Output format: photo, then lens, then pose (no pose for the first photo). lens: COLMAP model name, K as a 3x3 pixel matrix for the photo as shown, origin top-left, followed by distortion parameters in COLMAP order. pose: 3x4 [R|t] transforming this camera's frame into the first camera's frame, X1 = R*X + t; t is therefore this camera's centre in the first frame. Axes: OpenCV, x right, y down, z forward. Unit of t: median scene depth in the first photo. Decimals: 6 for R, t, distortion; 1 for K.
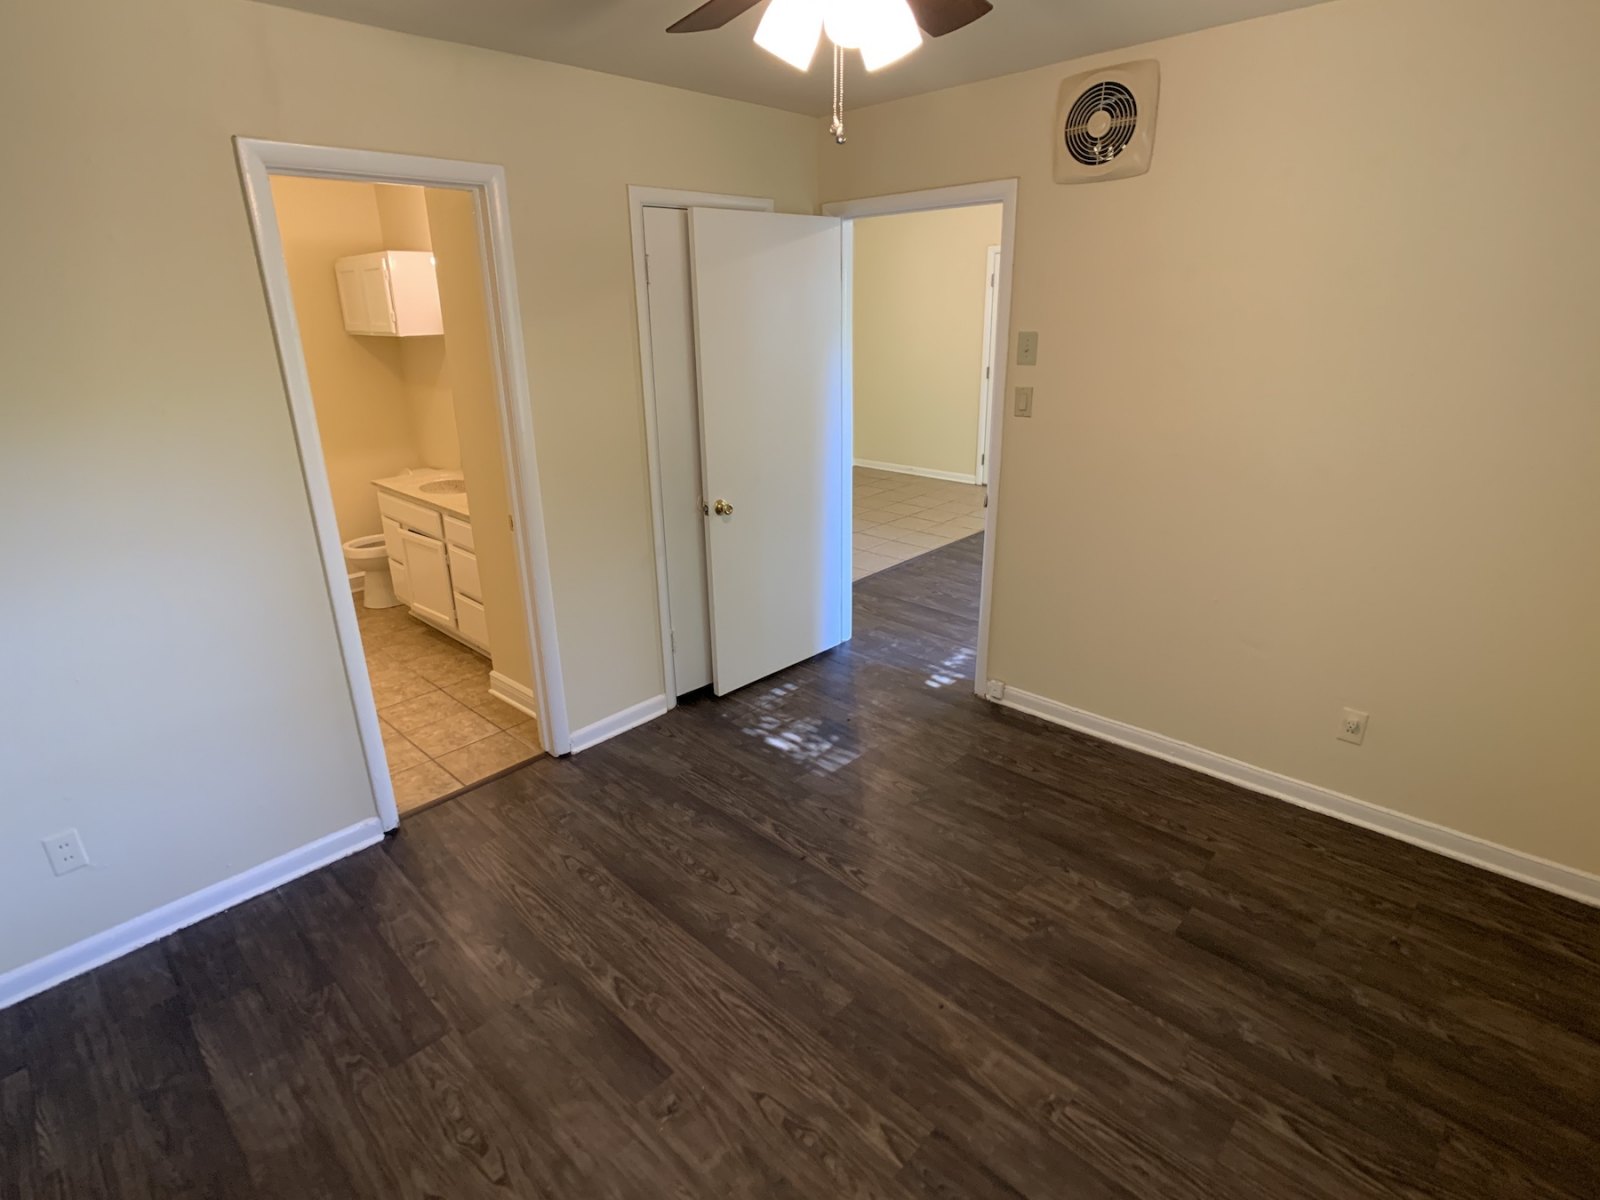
lens RADIAL K [[812.0, 0, 797.8], [0, 812.0, 592.5], [0, 0, 1]] dist [-0.006366, -0.002110]
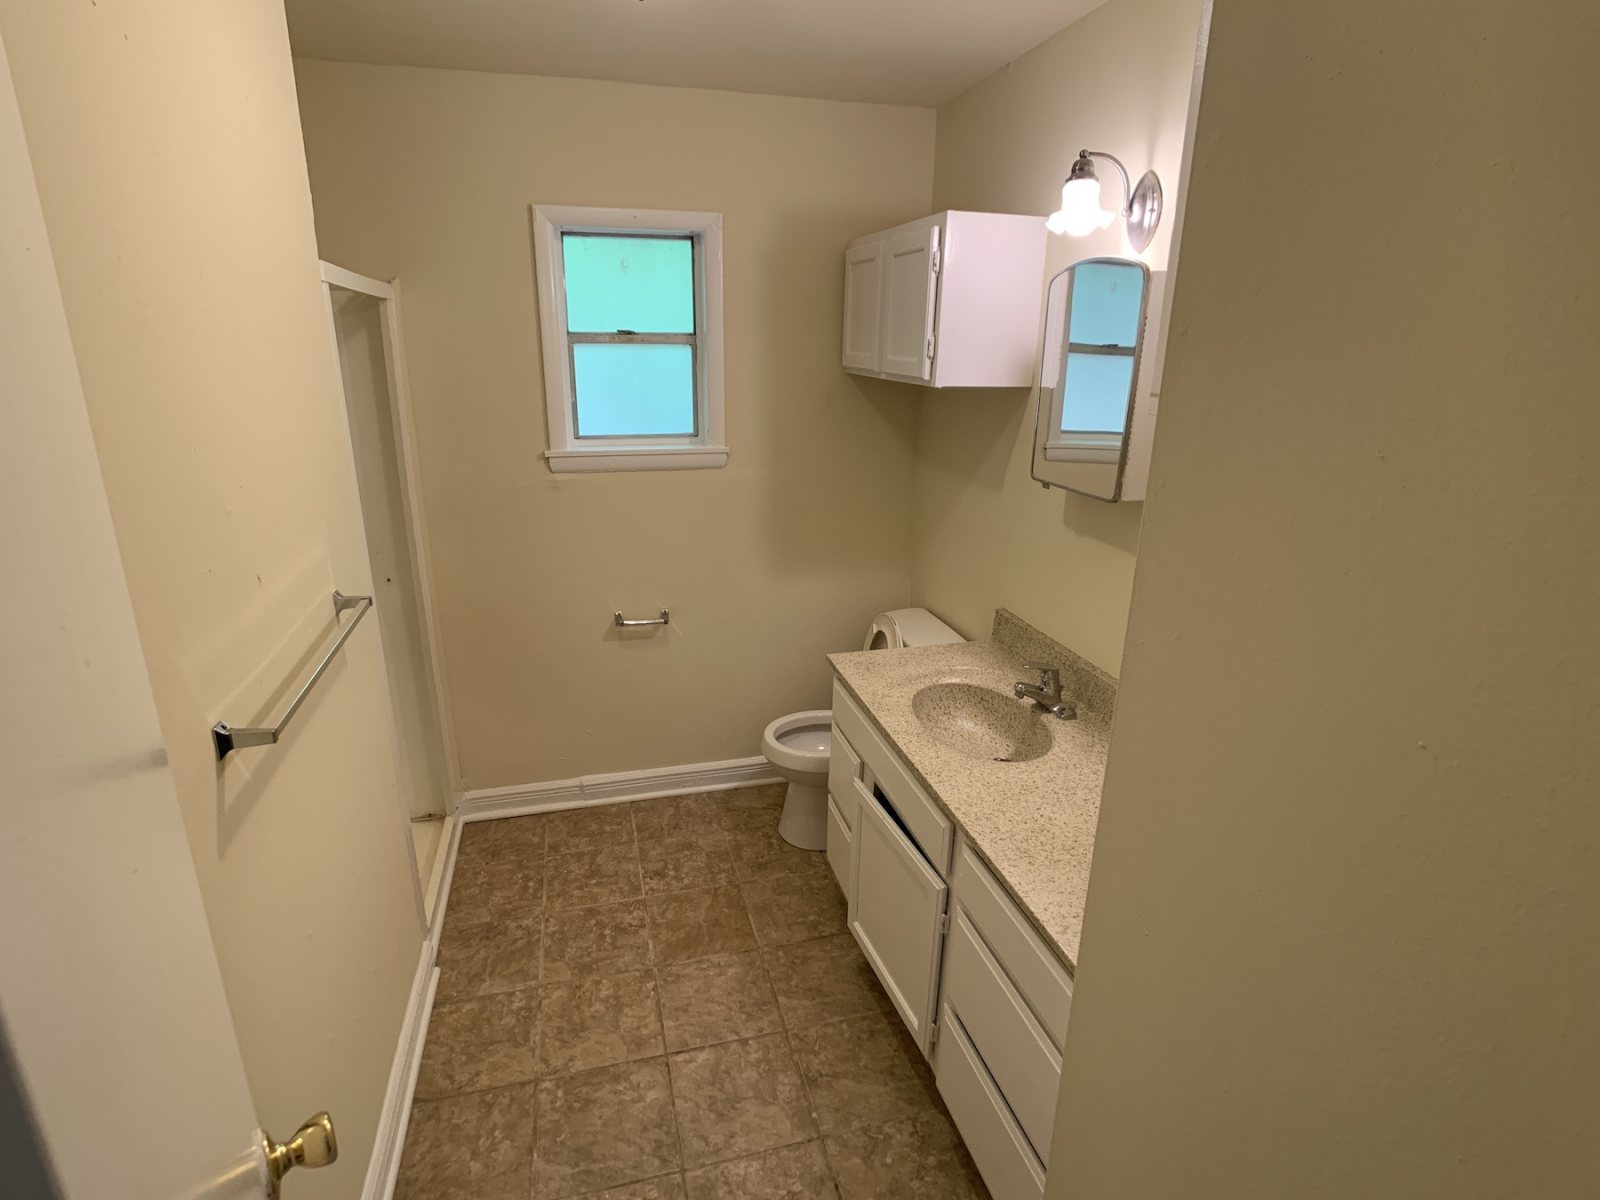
lens RADIAL K [[812.0, 0, 800.0], [0, 812.0, 593.9], [0, 0, 1]] dist [-0.006366, -0.002110]
pose [[0.855324, 0.178271, -0.486456, -0.301457], [-0.197783, 0.980179, 0.011448, -0.183418], [0.478855, 0.086421, 0.873630, 0.545139]]
